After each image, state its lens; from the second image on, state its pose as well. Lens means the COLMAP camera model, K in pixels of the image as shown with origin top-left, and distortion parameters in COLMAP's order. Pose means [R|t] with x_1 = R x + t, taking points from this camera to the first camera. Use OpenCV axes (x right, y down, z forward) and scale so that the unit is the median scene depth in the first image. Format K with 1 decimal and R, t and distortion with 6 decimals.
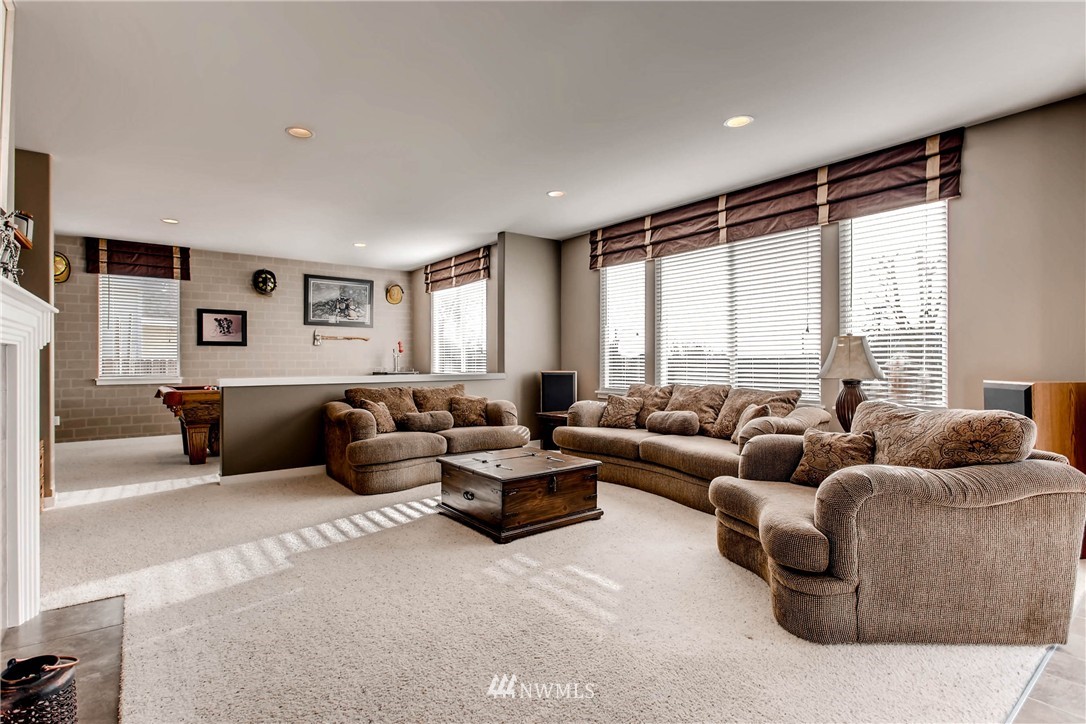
lens RADIAL K [[524.6, 0, 540.3], [0, 524.6, 356.1], [0, 0, 1]] dist [-0.003005, -0.000228]
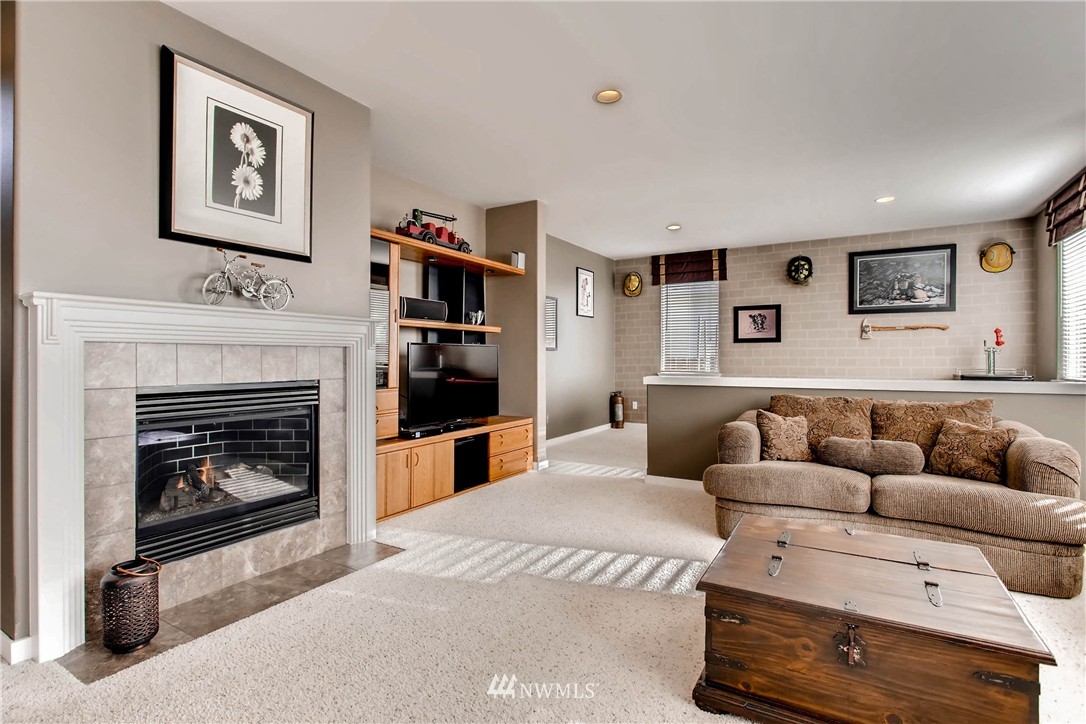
lens RADIAL K [[524.6, 0, 540.3], [0, 524.6, 356.1], [0, 0, 1]] dist [-0.003005, -0.000228]
pose [[0.371080, -0.002459, -0.928598, 0.148154], [0.007633, 0.999971, 0.000403, 0.001974], [0.928570, -0.007238, 0.371088, 0.270169]]
